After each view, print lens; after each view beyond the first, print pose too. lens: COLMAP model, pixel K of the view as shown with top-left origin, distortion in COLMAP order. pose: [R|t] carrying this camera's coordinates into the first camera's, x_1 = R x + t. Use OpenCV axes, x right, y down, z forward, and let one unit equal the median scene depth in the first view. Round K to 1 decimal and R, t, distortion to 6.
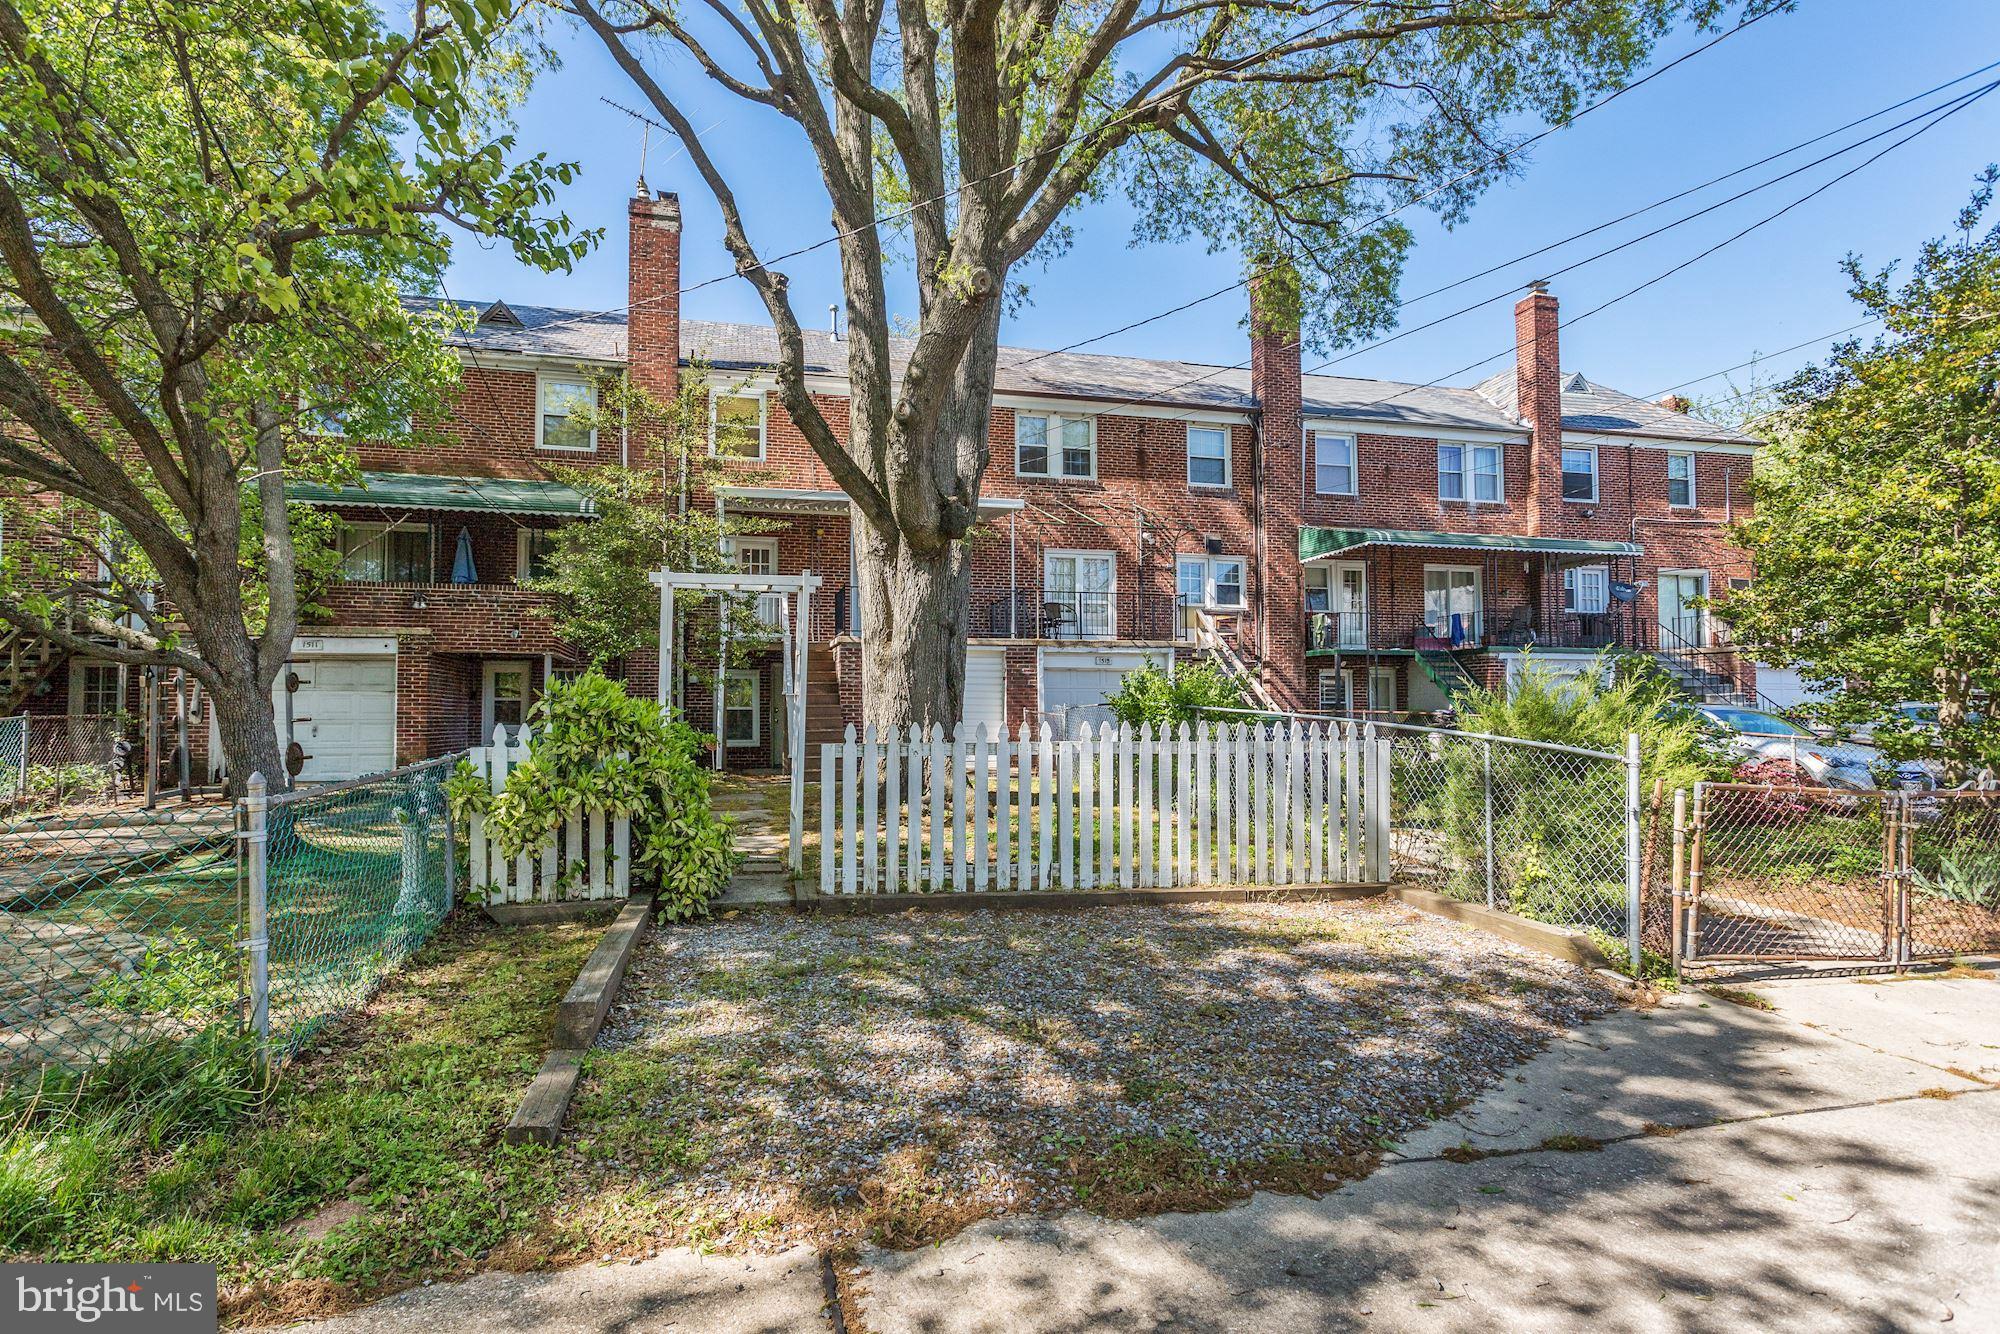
lens RADIAL K [[971.0, 0, 949.0], [0, 971.0, 681.2], [0, 0, 1]] dist [-0.001735, 0.013079]
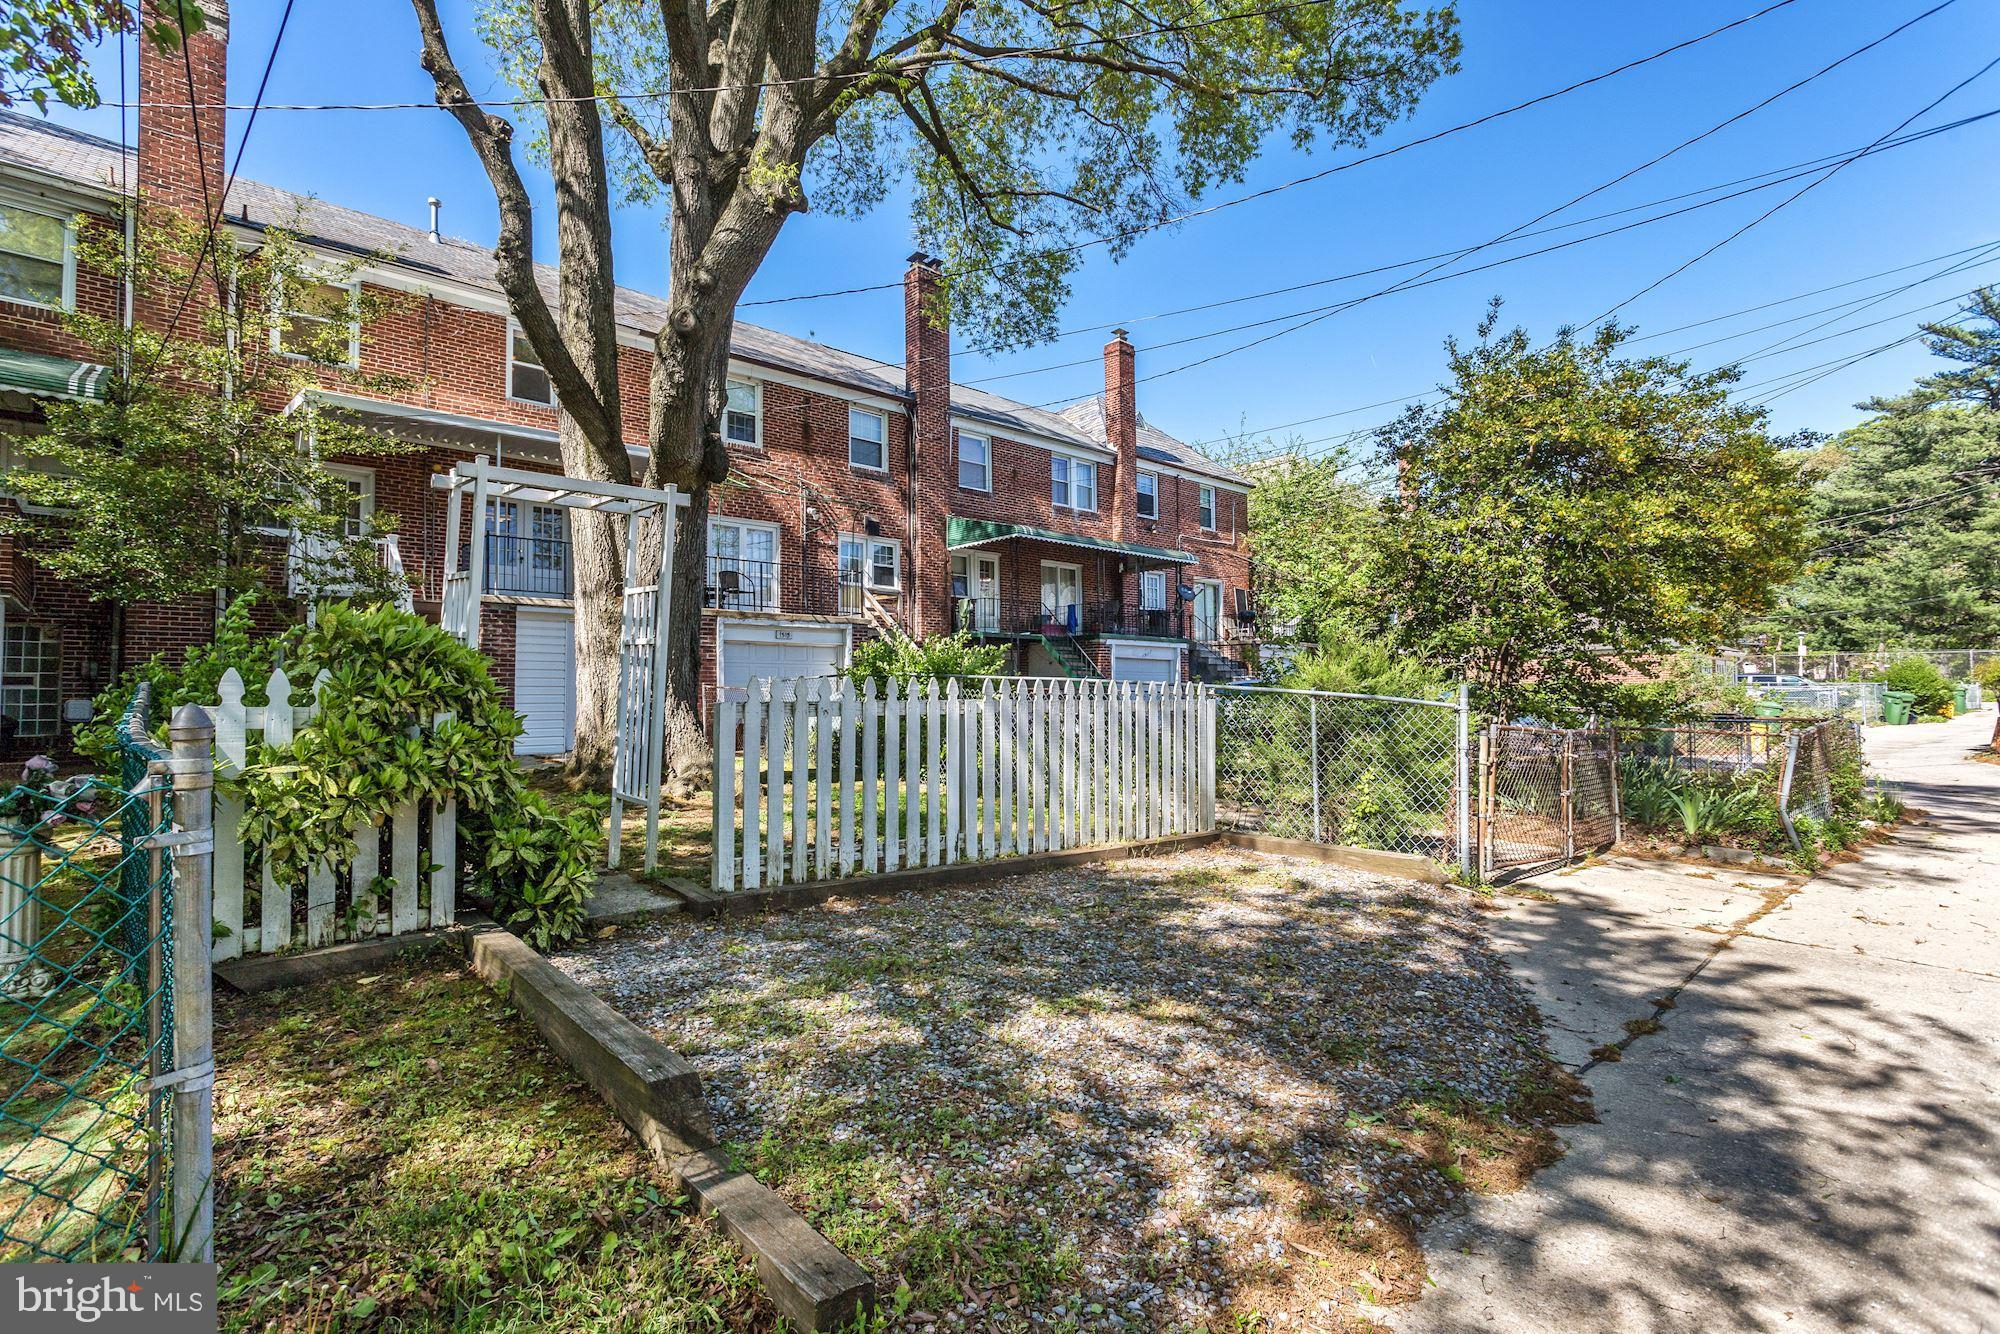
lens RADIAL K [[948.3, 0, 989.4], [0, 948.3, 662.1], [0, 0, 1]] dist [0.003518, 0.001498]
pose [[0.874376, 0.015573, 0.484998, -0.103845], [-0.011342, 0.999868, -0.011658, 0.012833], [-0.485116, 0.004693, 0.874437, 0.072117]]
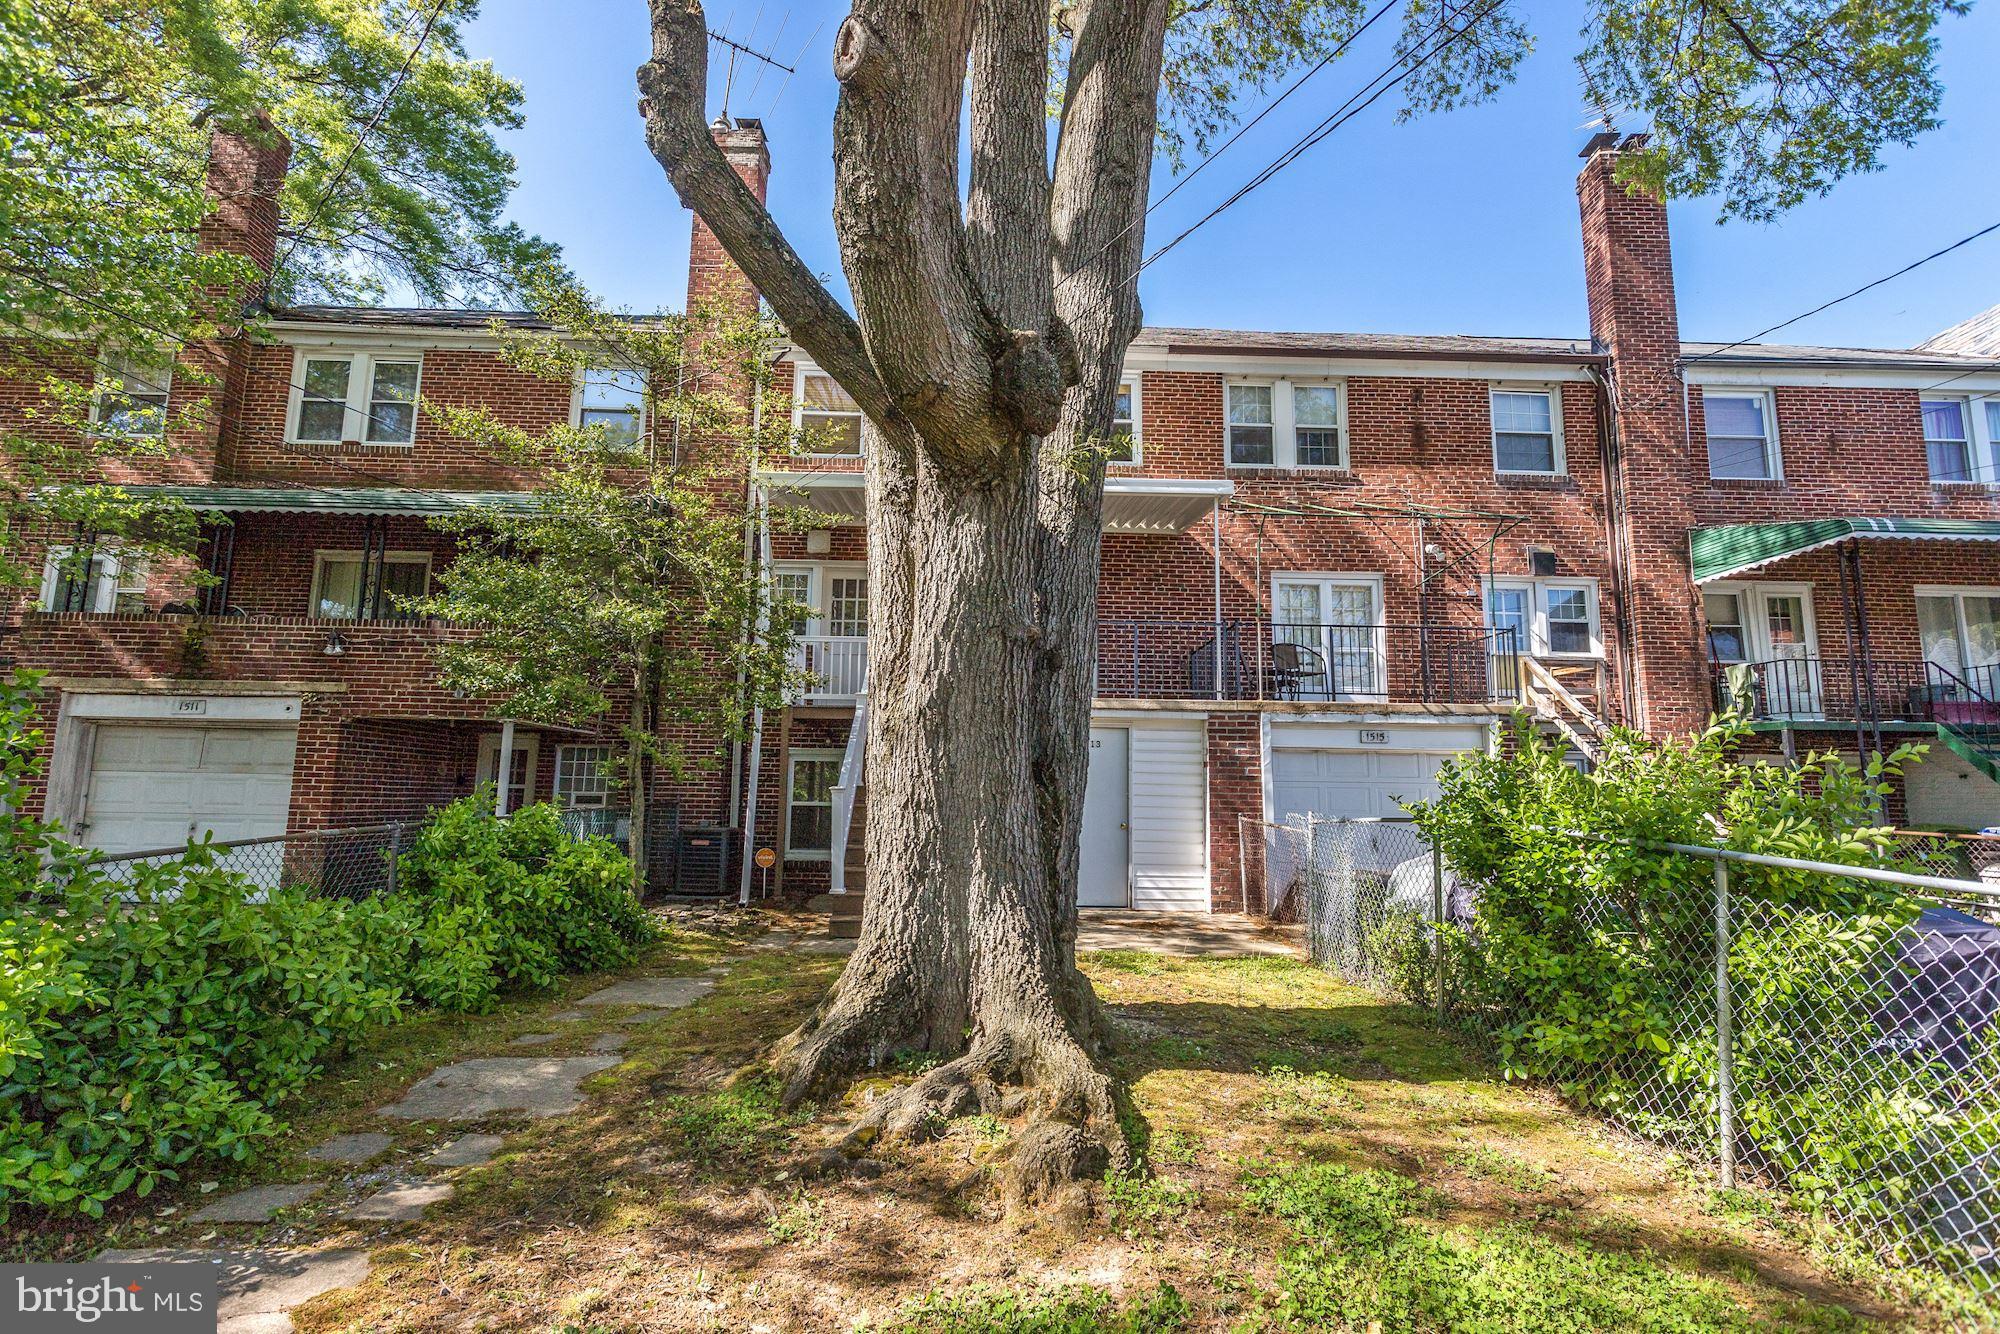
lens RADIAL K [[948.3, 0, 989.4], [0, 948.3, 662.1], [0, 0, 1]] dist [0.003518, 0.001498]
pose [[0.979978, -0.011379, -0.198780, 0.036766], [-0.010335, 0.994112, -0.107861, -0.000871], [0.198837, 0.107756, 0.974091, 0.324569]]
